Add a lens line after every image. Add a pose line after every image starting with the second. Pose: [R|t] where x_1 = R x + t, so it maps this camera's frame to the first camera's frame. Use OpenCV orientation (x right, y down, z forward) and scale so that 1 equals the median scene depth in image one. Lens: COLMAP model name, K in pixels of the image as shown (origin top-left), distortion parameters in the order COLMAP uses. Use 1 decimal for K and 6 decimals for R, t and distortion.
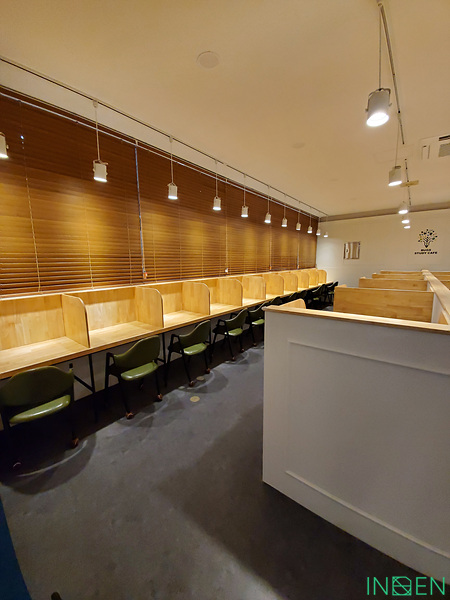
lens RADIAL K [[236.4, 0, 218.7], [0, 236.4, 298.9], [0, 0, 1]] dist [0.010312, -0.016331]
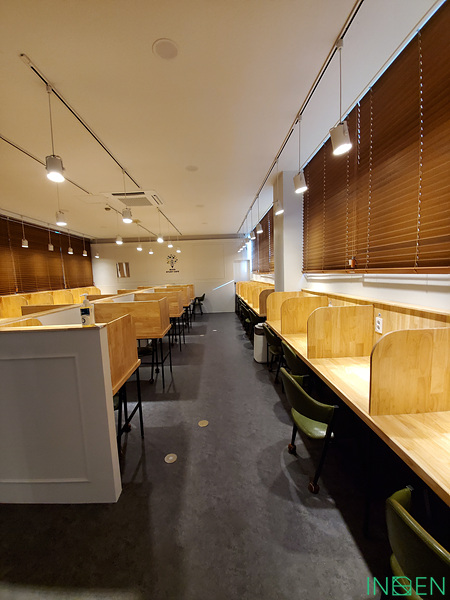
lens RADIAL K [[236.4, 0, 218.7], [0, 236.4, 298.9], [0, 0, 1]] dist [0.010312, -0.016331]
pose [[0.761688, -0.081802, 0.642760, 0.382072], [0.126076, 0.991750, -0.023187, 0.048622], [-0.635560, 0.098698, 0.765717, -0.374699]]
